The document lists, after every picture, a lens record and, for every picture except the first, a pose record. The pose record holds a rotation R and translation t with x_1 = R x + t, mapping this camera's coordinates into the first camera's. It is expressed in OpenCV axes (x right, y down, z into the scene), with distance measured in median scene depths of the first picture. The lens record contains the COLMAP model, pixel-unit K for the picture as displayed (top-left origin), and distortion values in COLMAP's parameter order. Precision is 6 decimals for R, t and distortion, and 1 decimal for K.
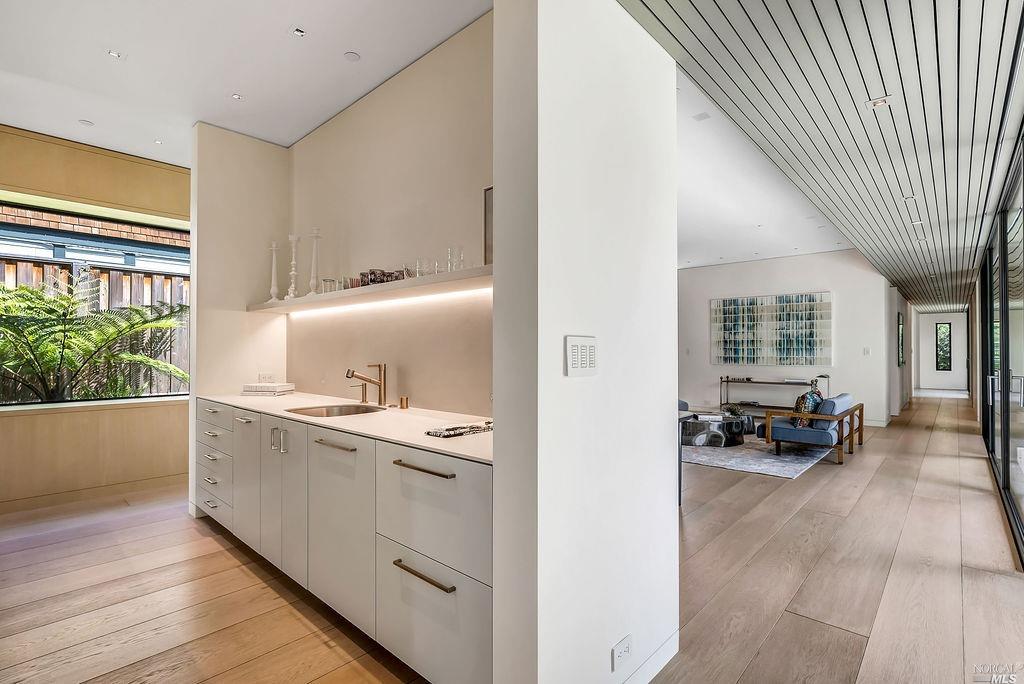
lens RADIAL K [[472.5, 0, 522.2], [0, 472.5, 348.1], [0, 0, 1]] dist [-0.014795, 0.006735]
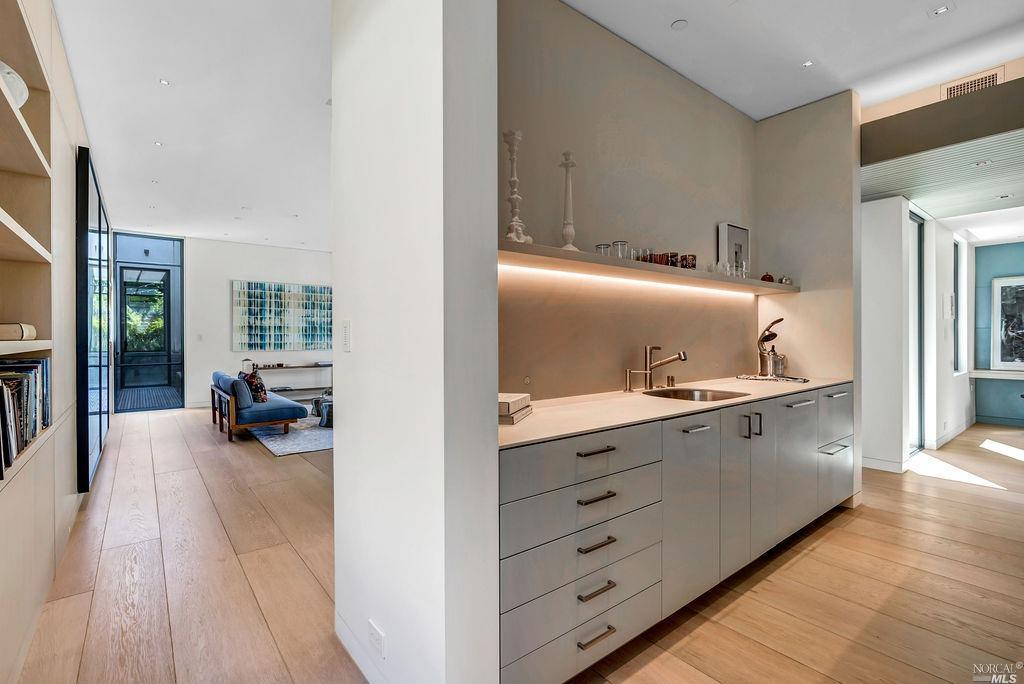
lens RADIAL K [[472.5, 0, 501.9], [0, 472.5, 337.7], [0, 0, 1]] dist [-0.014795, 0.006735]
pose [[0.179693, -0.001367, 0.983722, -0.441266], [-0.002411, 0.999995, 0.001830, 0.004966], [-0.983720, -0.002700, 0.179688, 0.379874]]
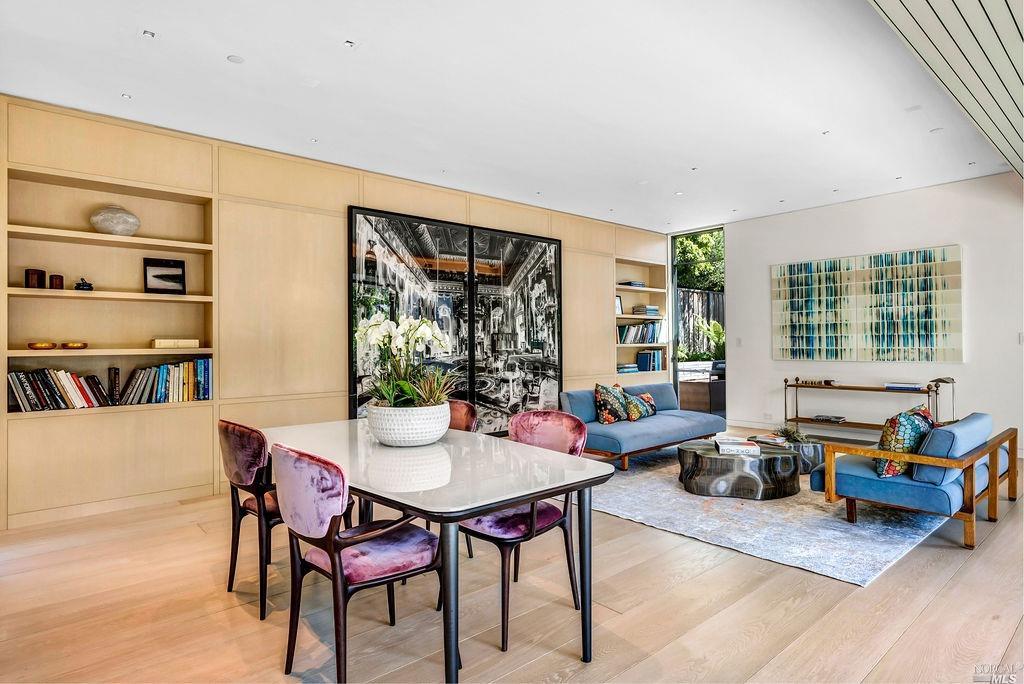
lens RADIAL K [[554.5, 0, 517.8], [0, 554.5, 339.3], [0, 0, 1]] dist [-0.006589, 0.003004]
pose [[0.993618, -0.011364, -0.112227, 0.142579], [0.011024, 0.999933, -0.003652, 0.003233], [0.112261, 0.002392, 0.993676, 0.187398]]
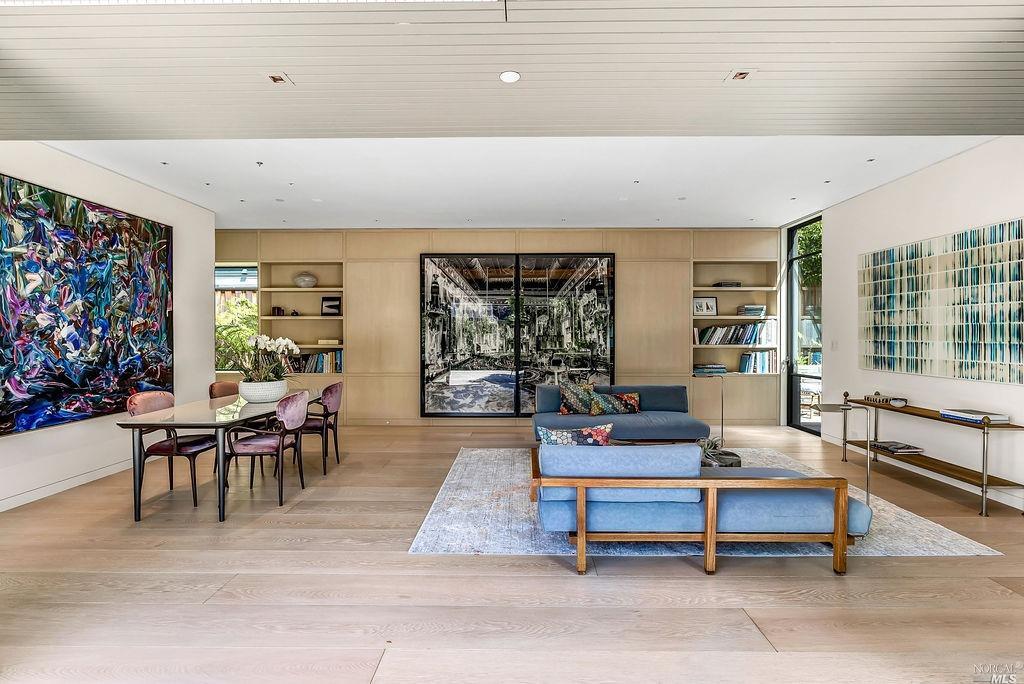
lens RADIAL K [[472.5, 0, 518.7], [0, 472.5, 339.9], [0, 0, 1]] dist [-0.014795, 0.006735]
pose [[0.670657, 0.006814, -0.741736, 0.619136], [0.005141, 0.999891, 0.013835, -0.012325], [0.741750, -0.013092, 0.670549, 0.362006]]
